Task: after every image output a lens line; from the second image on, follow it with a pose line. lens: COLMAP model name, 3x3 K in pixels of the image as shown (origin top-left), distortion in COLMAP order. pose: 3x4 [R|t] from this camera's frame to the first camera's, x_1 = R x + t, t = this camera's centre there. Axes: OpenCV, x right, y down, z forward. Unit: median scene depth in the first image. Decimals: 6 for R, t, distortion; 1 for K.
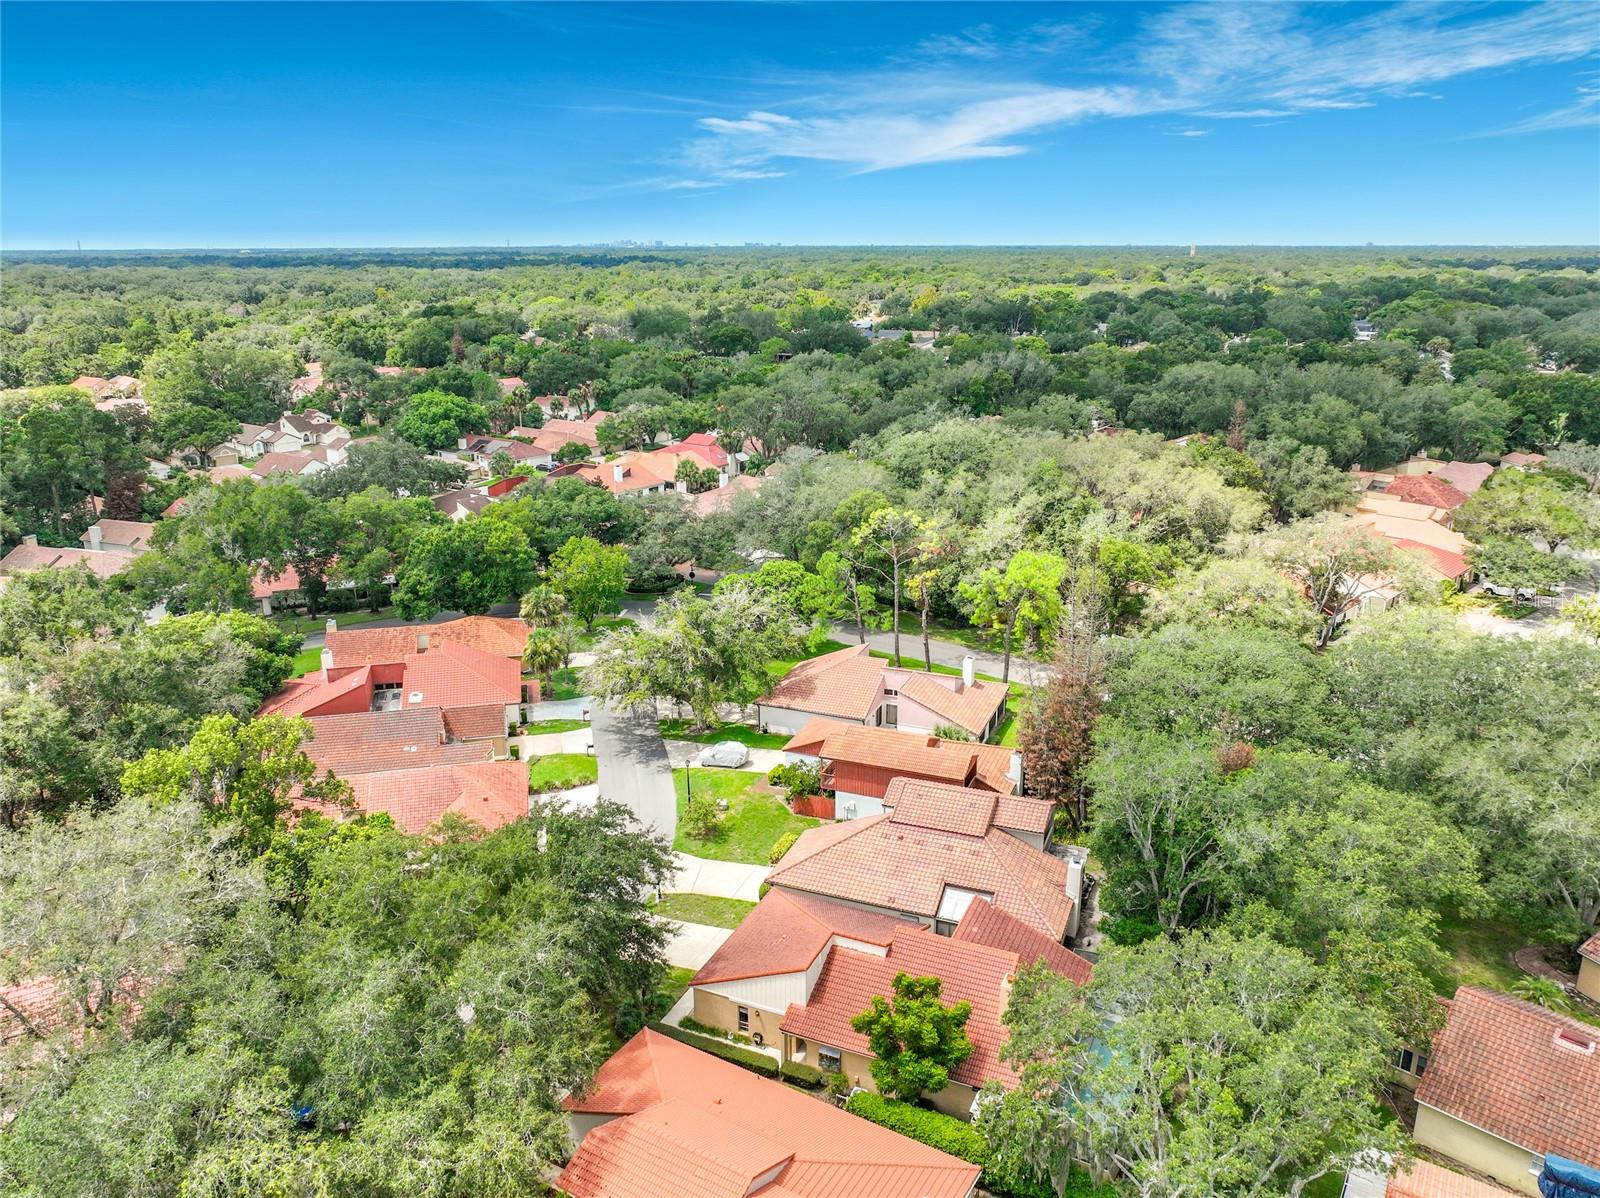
lens RADIAL K [[1153.8, 0, 797.8], [0, 1153.8, 622.8], [0, 0, 1]] dist [-0.011393, 0.006014]
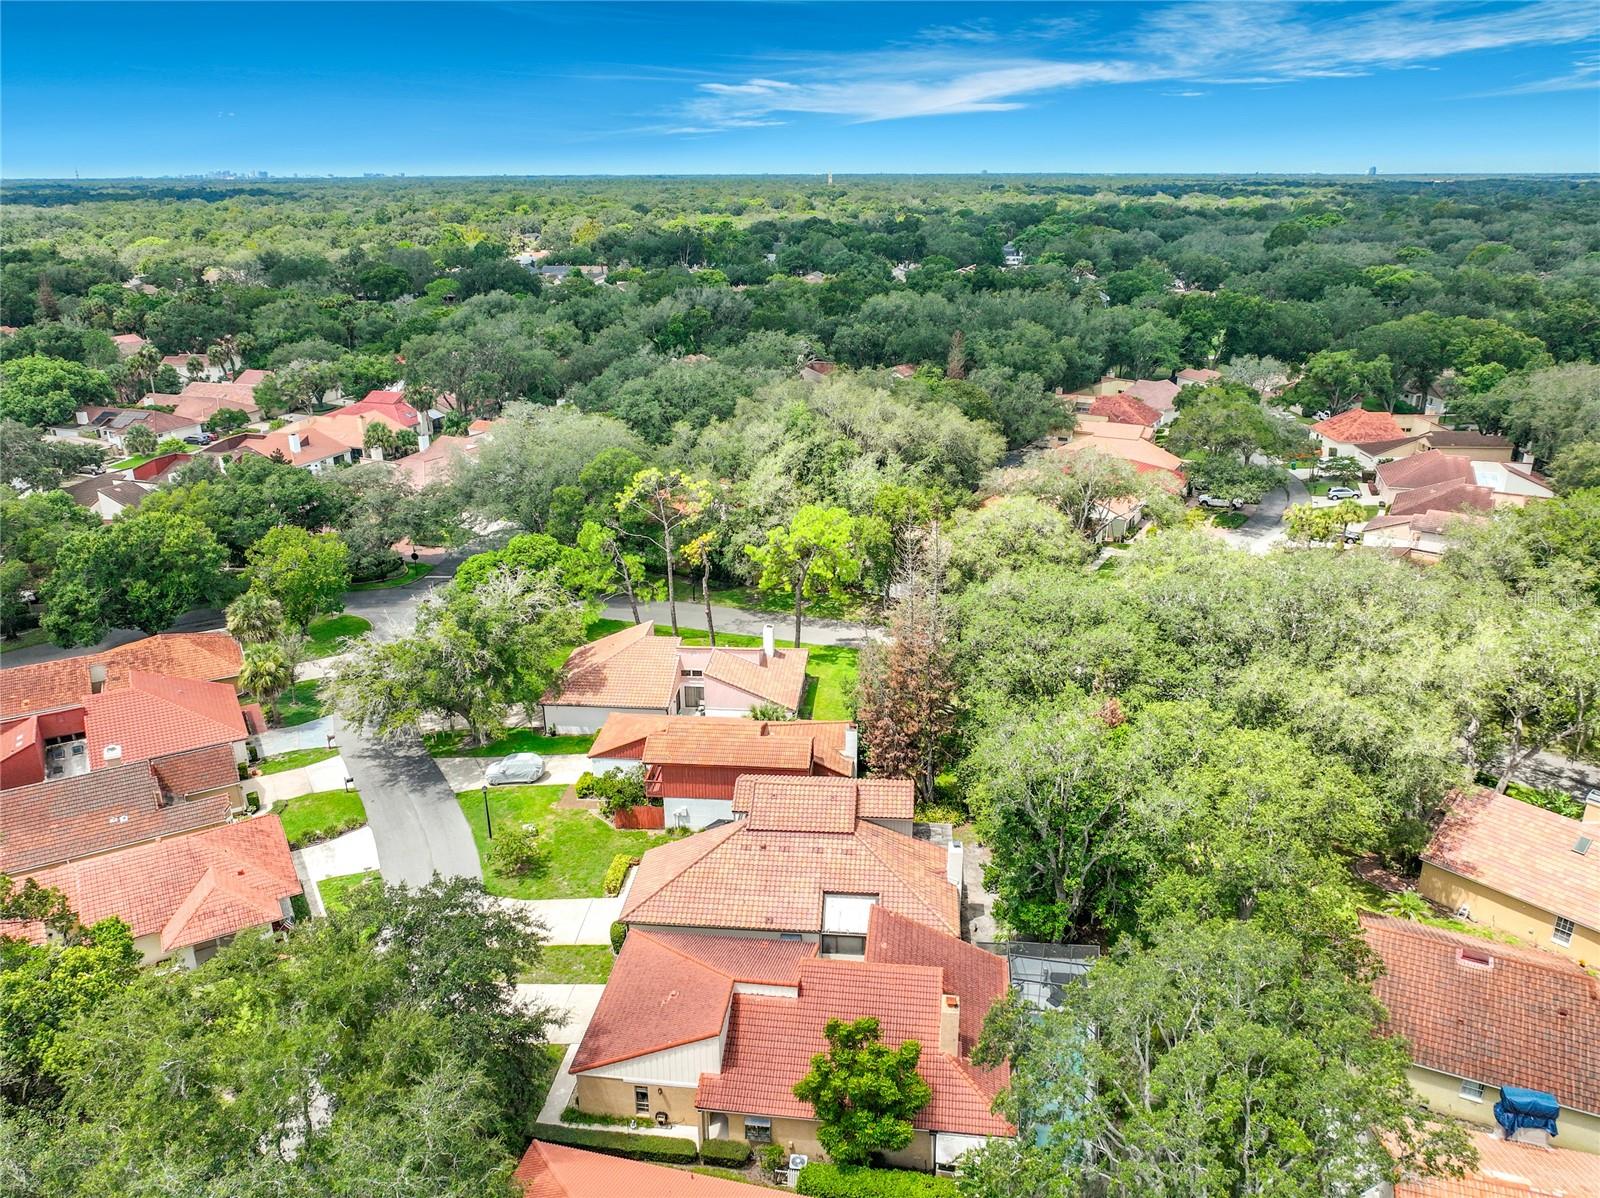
lens RADIAL K [[1153.8, 0, 797.8], [0, 1153.8, 622.8], [0, 0, 1]] dist [-0.011393, 0.006014]
pose [[0.956246, -0.108087, 0.271866, -0.063007], [0.093193, 0.993381, 0.067150, -0.025397], [-0.277325, -0.038876, 0.959989, 0.079361]]
